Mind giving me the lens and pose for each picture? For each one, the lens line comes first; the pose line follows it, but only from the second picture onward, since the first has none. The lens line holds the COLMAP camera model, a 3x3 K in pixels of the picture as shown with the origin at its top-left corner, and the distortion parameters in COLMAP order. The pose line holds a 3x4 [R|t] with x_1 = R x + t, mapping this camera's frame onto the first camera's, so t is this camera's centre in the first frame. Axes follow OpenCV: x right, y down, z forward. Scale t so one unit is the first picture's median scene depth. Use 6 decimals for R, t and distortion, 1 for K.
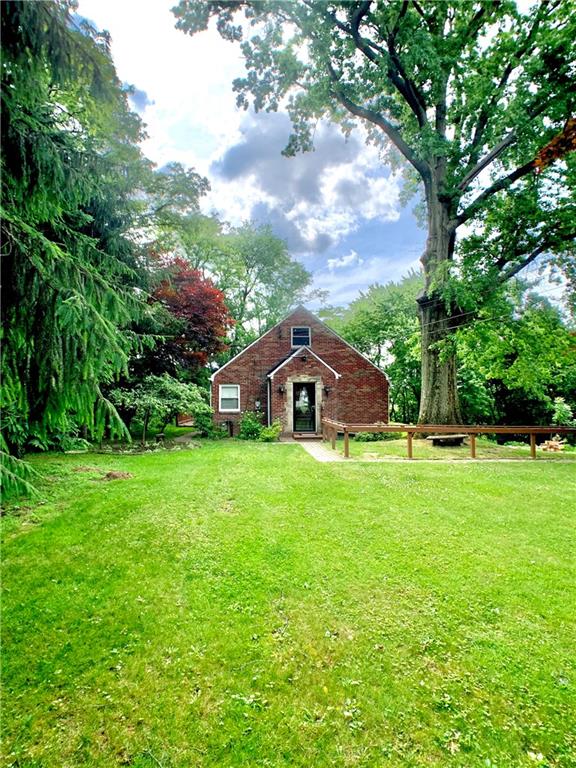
lens RADIAL K [[408.1, 0, 288.0], [0, 408.1, 384.0], [0, 0, 1]] dist [-0.033510, 0.014509]
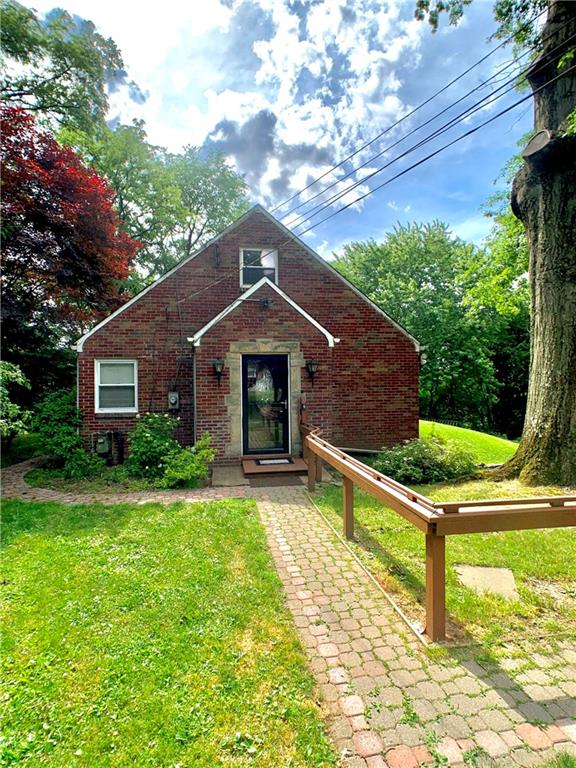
lens RADIAL K [[408.1, 0, 288.0], [0, 408.1, 384.0], [0, 0, 1]] dist [-0.033510, 0.014509]
pose [[0.995807, -0.005521, 0.091309, 0.021418], [0.001859, 0.999192, 0.040144, 0.012401], [-0.091457, -0.039806, 0.995013, 0.496474]]
